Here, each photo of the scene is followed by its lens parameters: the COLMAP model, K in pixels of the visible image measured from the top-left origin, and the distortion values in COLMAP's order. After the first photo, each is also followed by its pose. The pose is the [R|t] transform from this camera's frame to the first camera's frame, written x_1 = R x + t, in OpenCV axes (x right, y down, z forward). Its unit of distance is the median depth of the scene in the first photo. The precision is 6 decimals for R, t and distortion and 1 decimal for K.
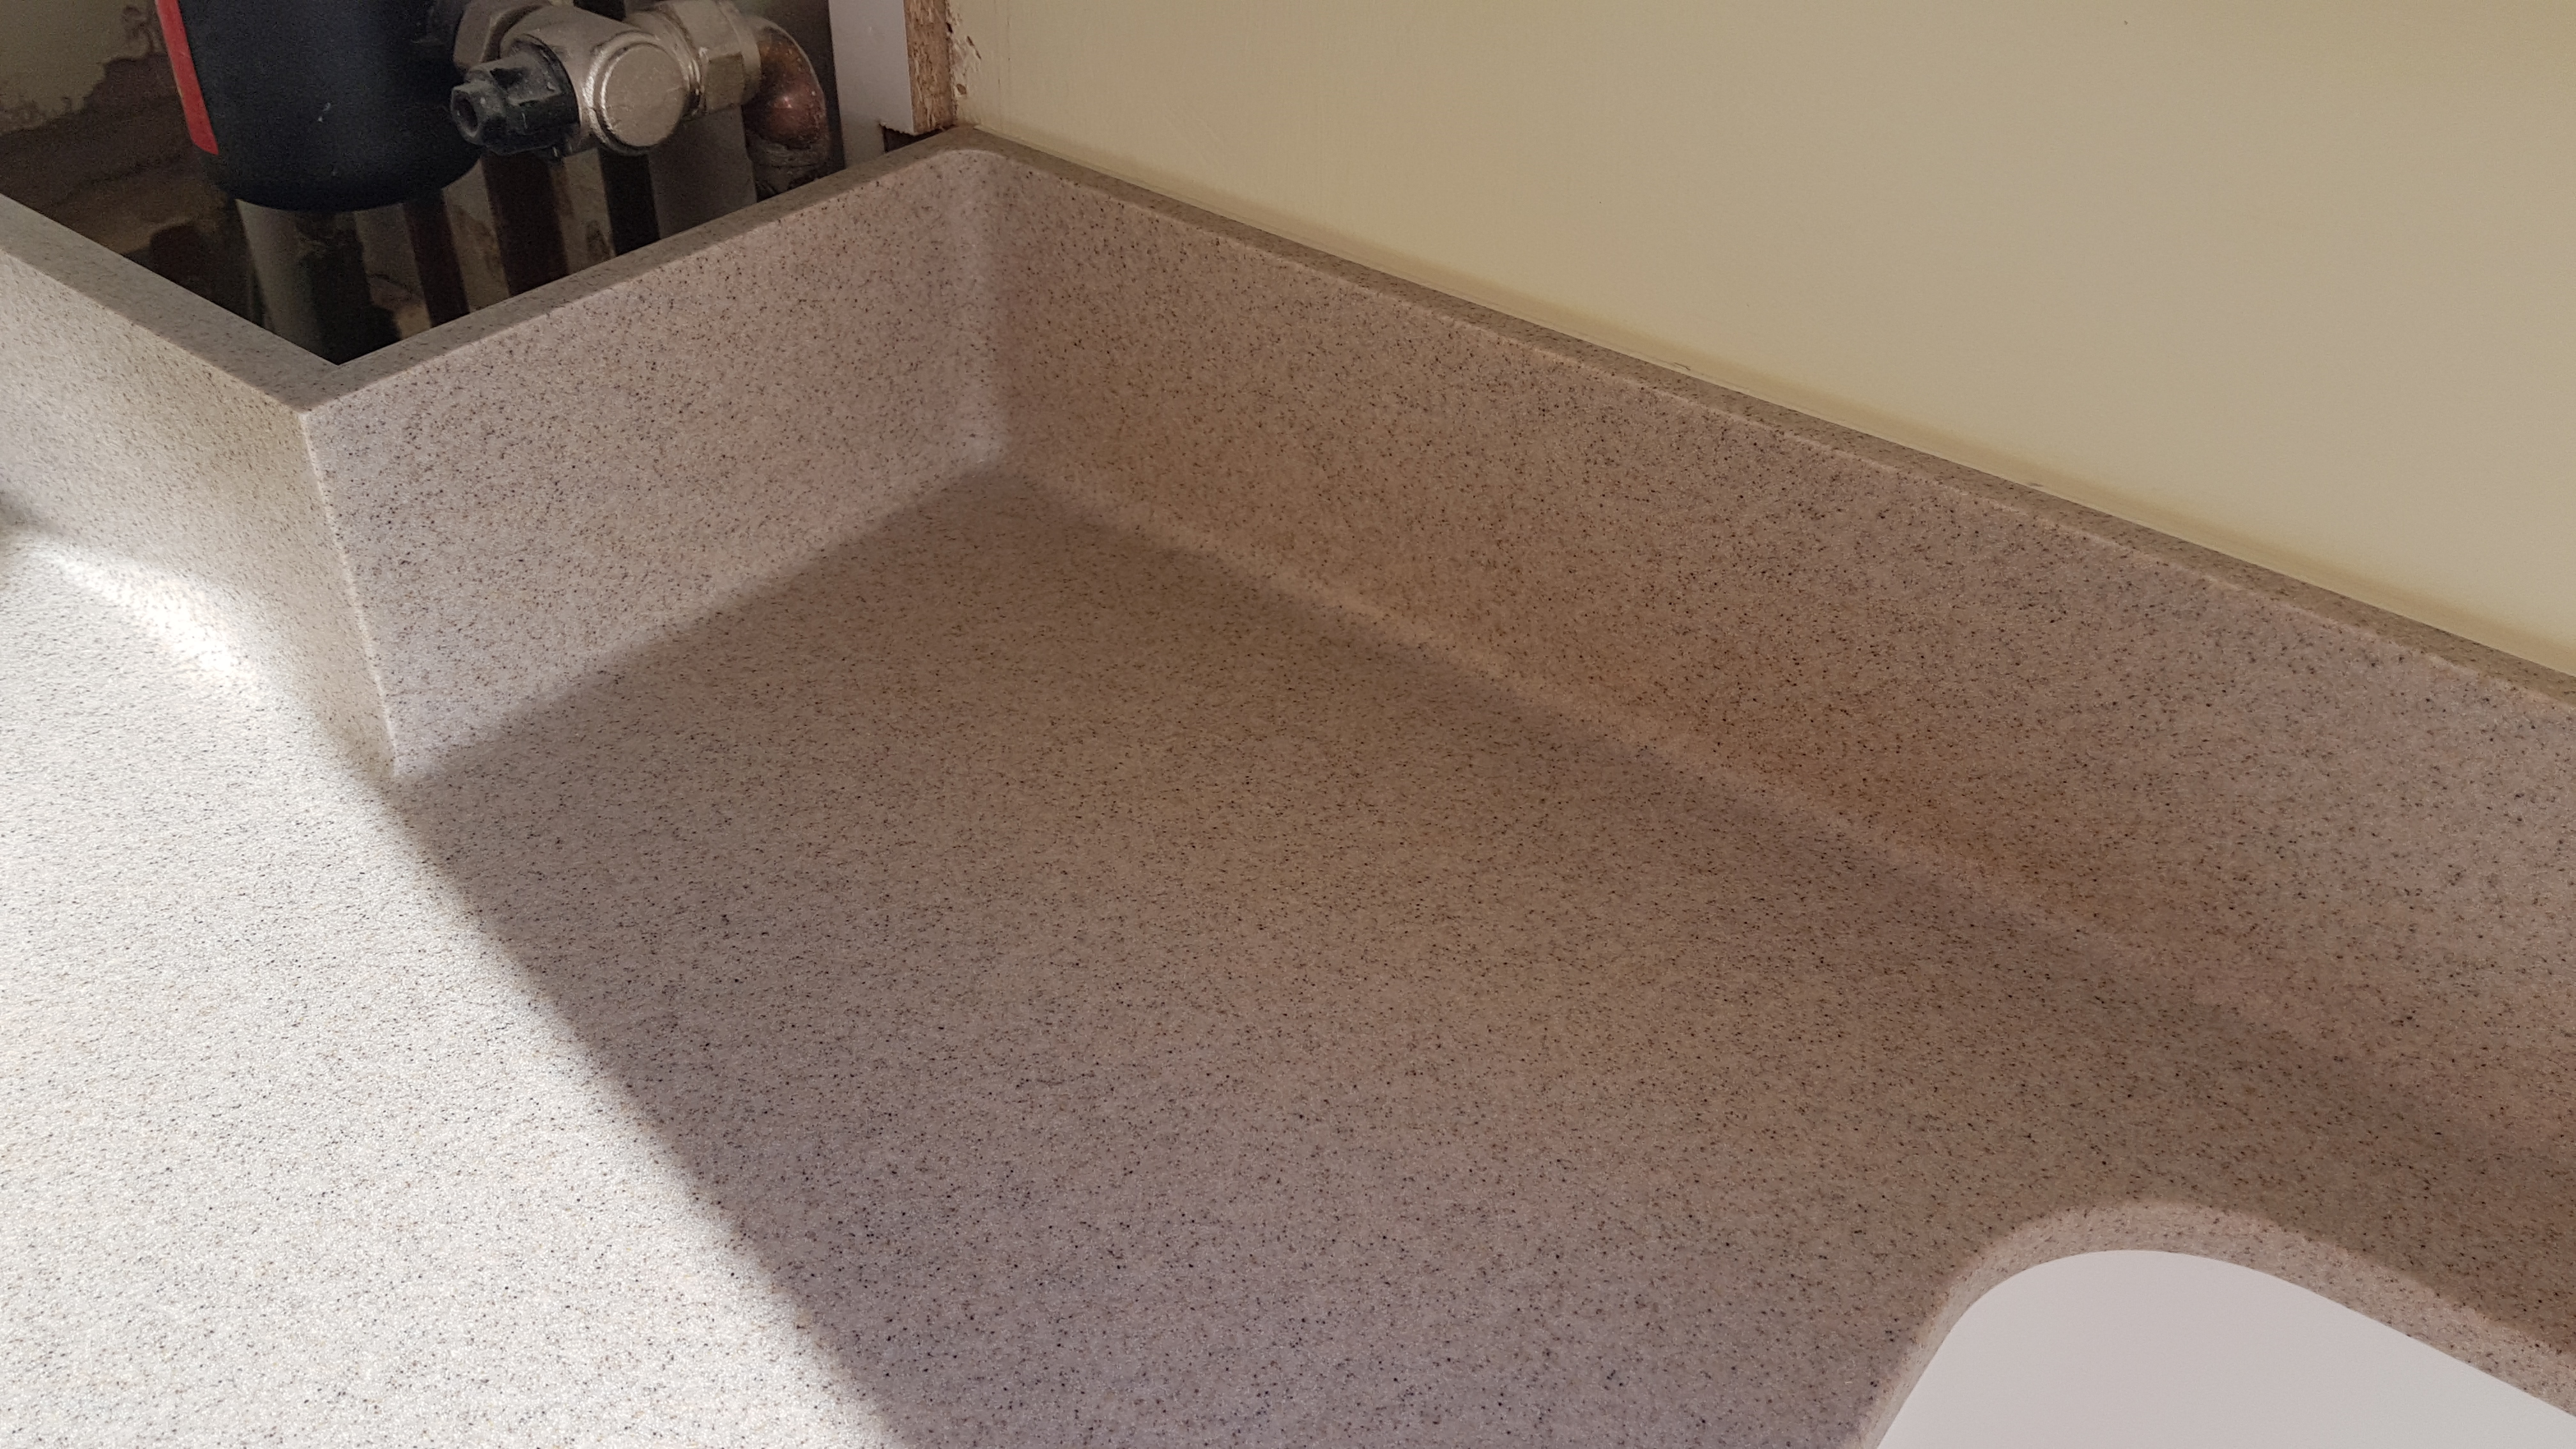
lens RADIAL K [[1995.9, 0, 1215.3], [0, 1995.9, 711.1], [0, 0, 1]] dist [0.242790, -0.398297]
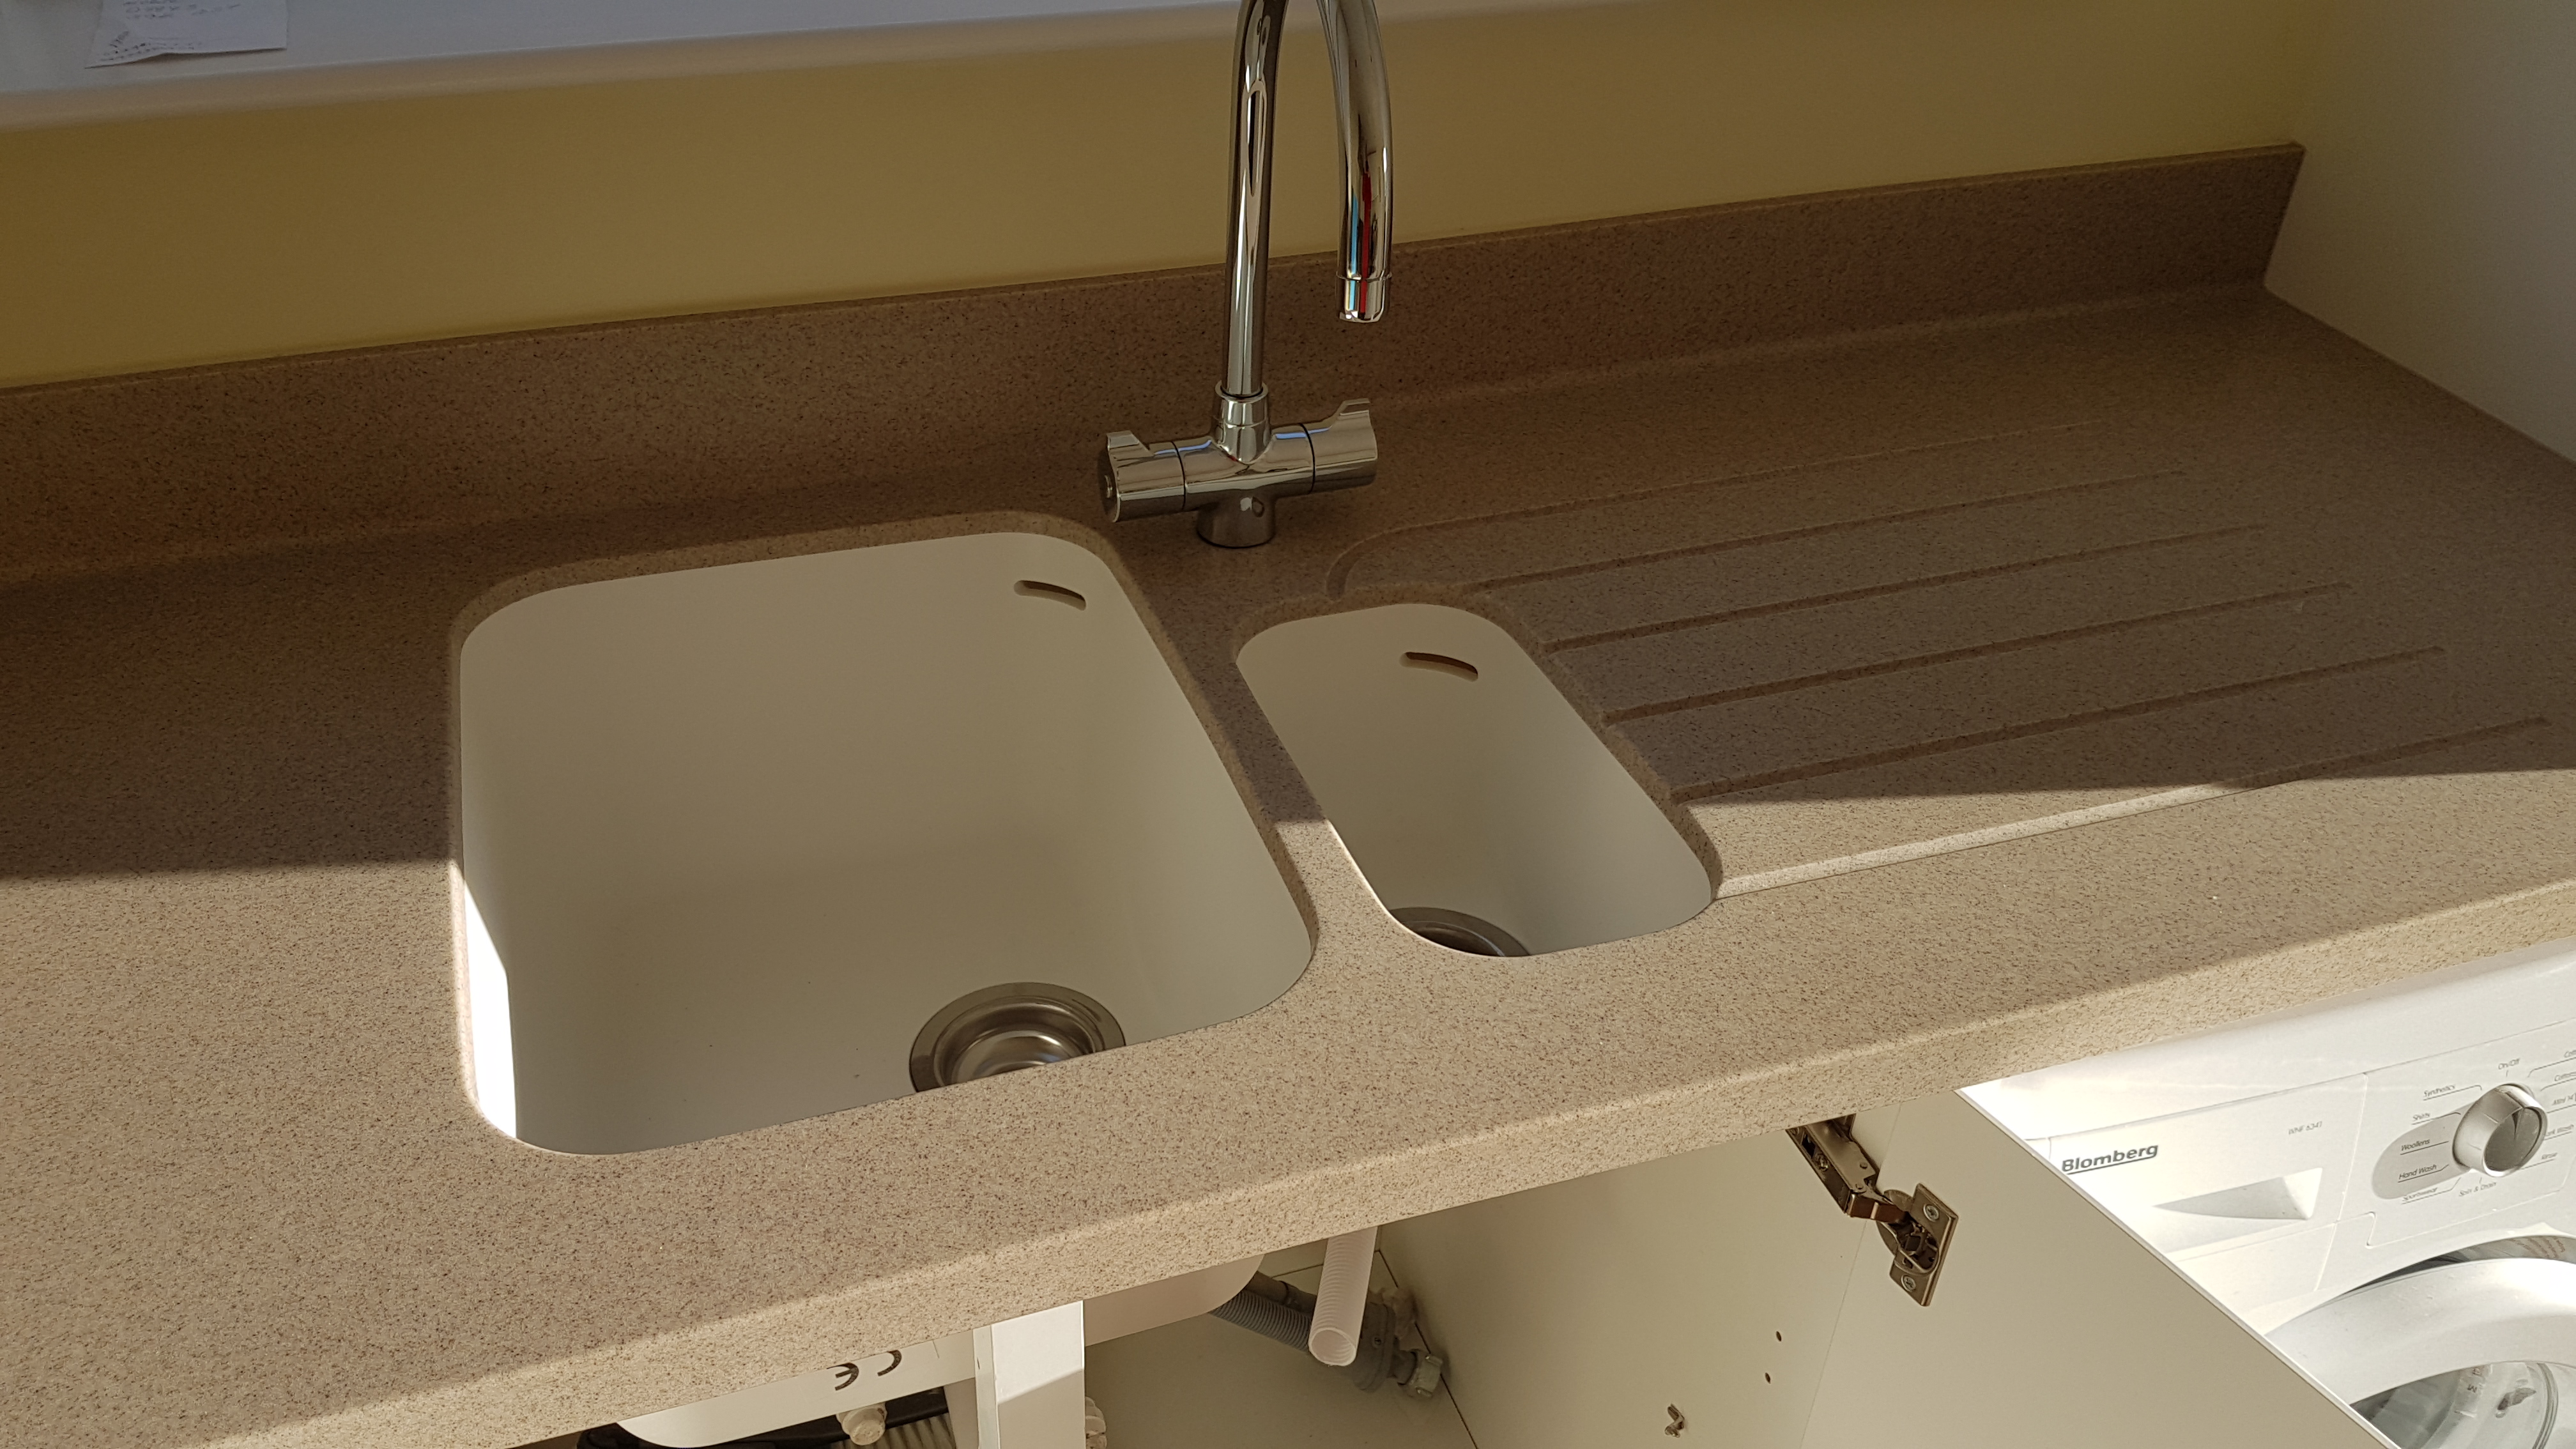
lens RADIAL K [[2093.8, 0, 1326.9], [0, 2093.8, 723.4], [0, 0, 1]] dist [0.247377, -0.478473]
pose [[0.548999, -0.487466, 0.678953, -0.833947], [0.501163, 0.842079, 0.199346, 0.359316], [-0.668906, 0.230825, 0.706600, -1.447544]]
